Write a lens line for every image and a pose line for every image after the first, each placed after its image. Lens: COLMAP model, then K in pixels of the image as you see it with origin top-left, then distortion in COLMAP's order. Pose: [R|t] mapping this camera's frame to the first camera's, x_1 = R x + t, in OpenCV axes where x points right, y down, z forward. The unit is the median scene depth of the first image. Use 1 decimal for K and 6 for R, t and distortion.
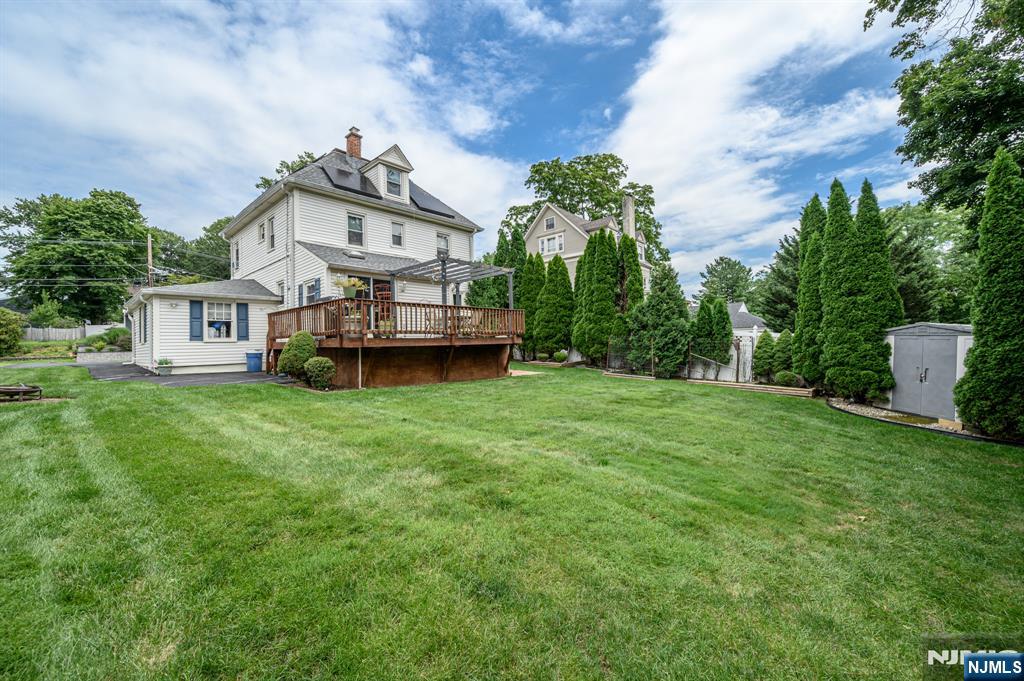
lens RADIAL K [[405.0, 0, 512.0], [0, 405.0, 340.5], [0, 0, 1]] dist [0.000415, -0.000003]
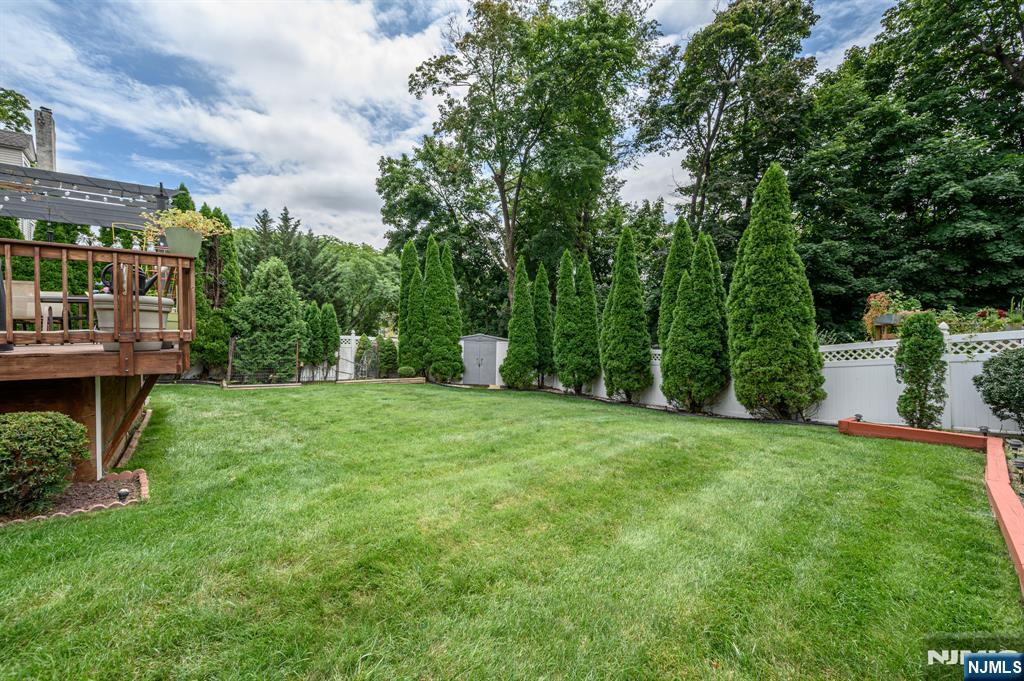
lens RADIAL K [[405.0, 0, 512.0], [0, 405.0, 340.5], [0, 0, 1]] dist [0.000415, -0.000003]
pose [[0.136179, -0.004210, 0.990675, -0.706447], [-0.007253, 0.999960, 0.005246, -0.022301], [-0.990658, -0.007899, 0.136143, 0.550823]]
